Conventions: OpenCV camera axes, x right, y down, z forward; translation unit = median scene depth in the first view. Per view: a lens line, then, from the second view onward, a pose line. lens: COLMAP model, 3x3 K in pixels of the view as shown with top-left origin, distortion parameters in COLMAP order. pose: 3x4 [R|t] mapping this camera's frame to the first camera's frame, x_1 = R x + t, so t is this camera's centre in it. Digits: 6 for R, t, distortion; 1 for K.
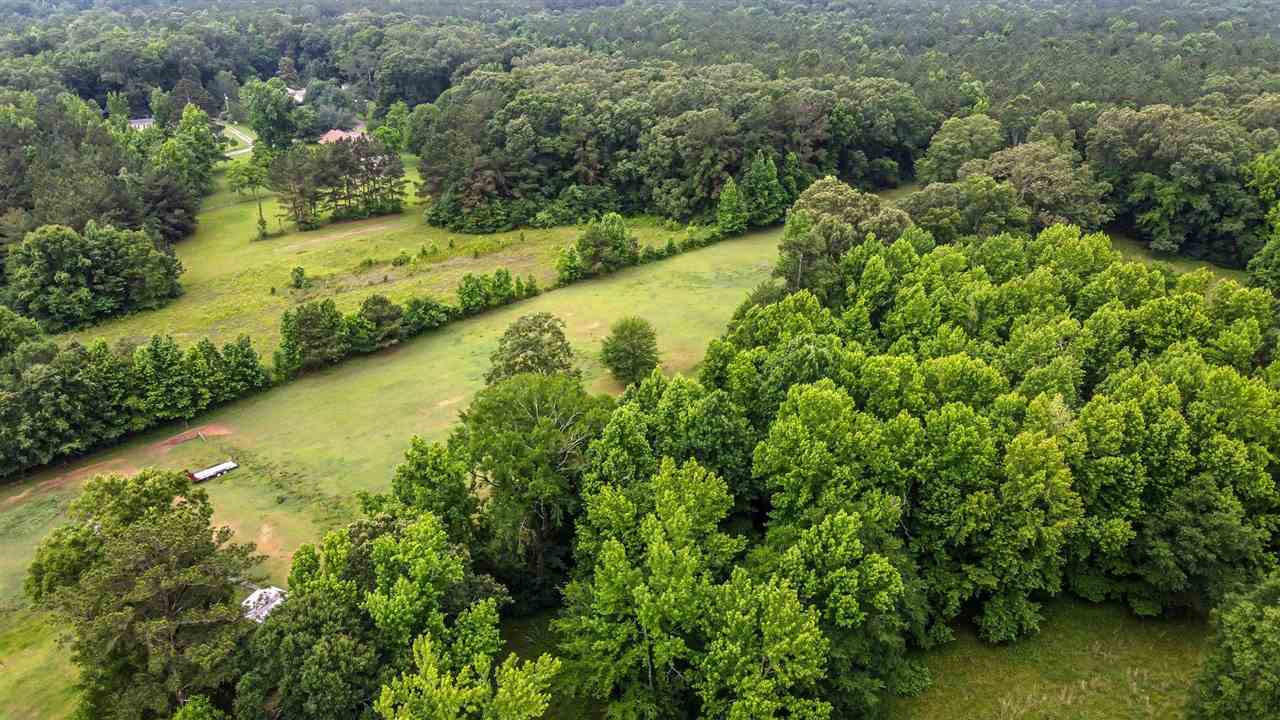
lens RADIAL K [[987.1, 0, 621.8], [0, 987.1, 360.6], [0, 0, 1]] dist [-0.012111, 0.040791]
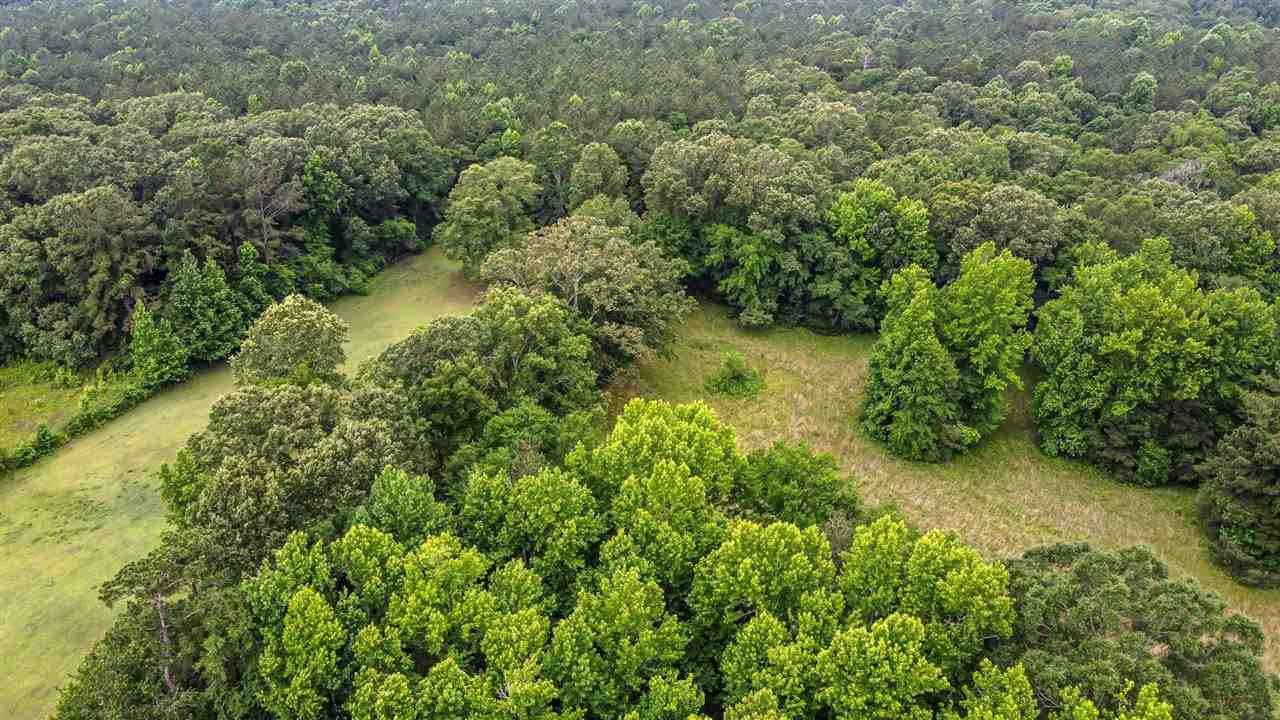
lens RADIAL K [[987.1, 0, 621.8], [0, 987.1, 360.6], [0, 0, 1]] dist [-0.012111, 0.040791]
pose [[0.909083, -0.168696, 0.380934, 0.136941], [0.160996, 0.985571, 0.052248, -0.126984], [-0.384251, 0.013831, 0.923125, 0.292164]]
